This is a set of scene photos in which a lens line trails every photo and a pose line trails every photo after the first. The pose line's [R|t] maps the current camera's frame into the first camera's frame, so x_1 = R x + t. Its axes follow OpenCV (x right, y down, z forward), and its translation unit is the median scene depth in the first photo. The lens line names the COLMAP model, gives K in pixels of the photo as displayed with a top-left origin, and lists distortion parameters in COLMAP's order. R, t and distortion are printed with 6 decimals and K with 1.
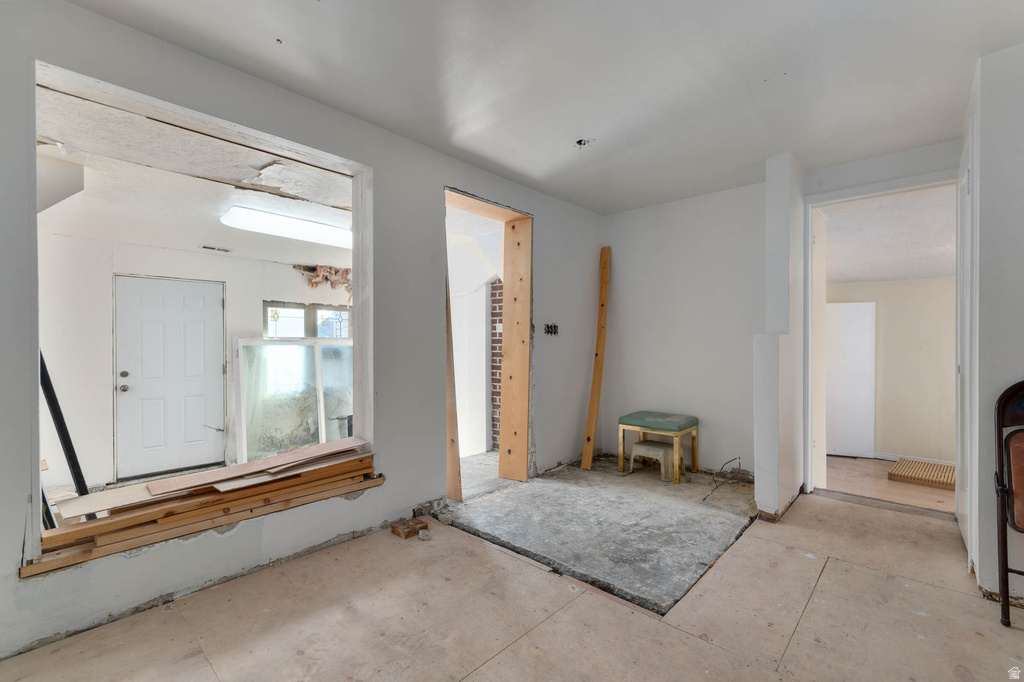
lens RADIAL K [[447.9, 0, 514.1], [0, 447.9, 343.8], [0, 0, 1]] dist [-0.002033, 0.000352]
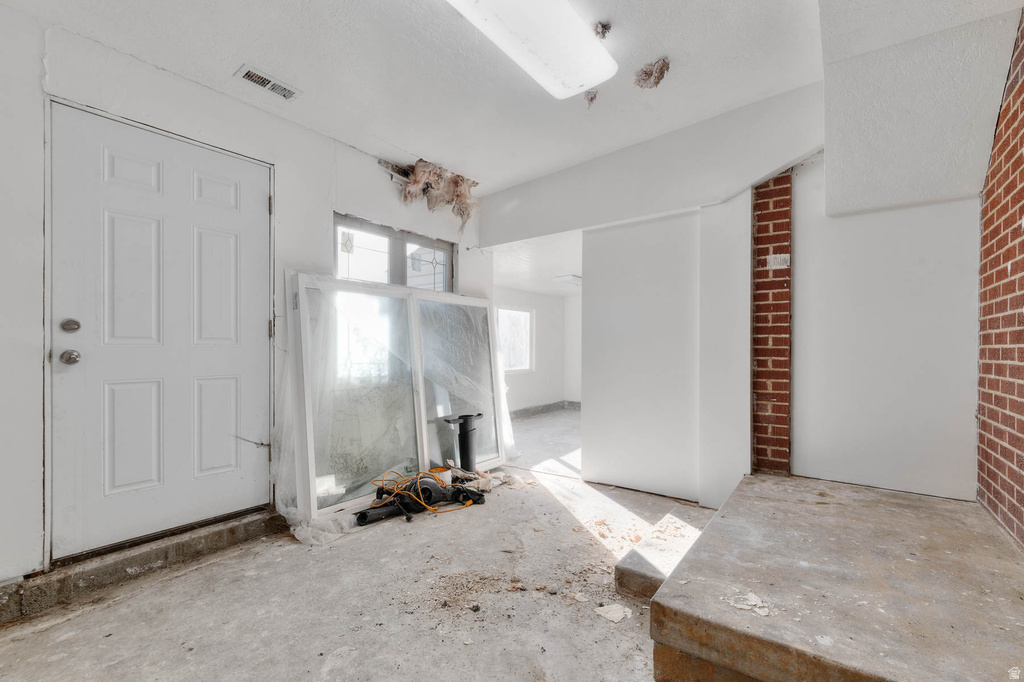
lens RADIAL K [[447.9, 0, 514.9], [0, 447.9, 346.4], [0, 0, 1]] dist [-0.002033, 0.000352]
pose [[0.993538, 0.008809, 0.113153, -0.457692], [-0.008900, 0.999960, 0.000292, 0.081522], [-0.113146, -0.001297, 0.993578, 0.481311]]
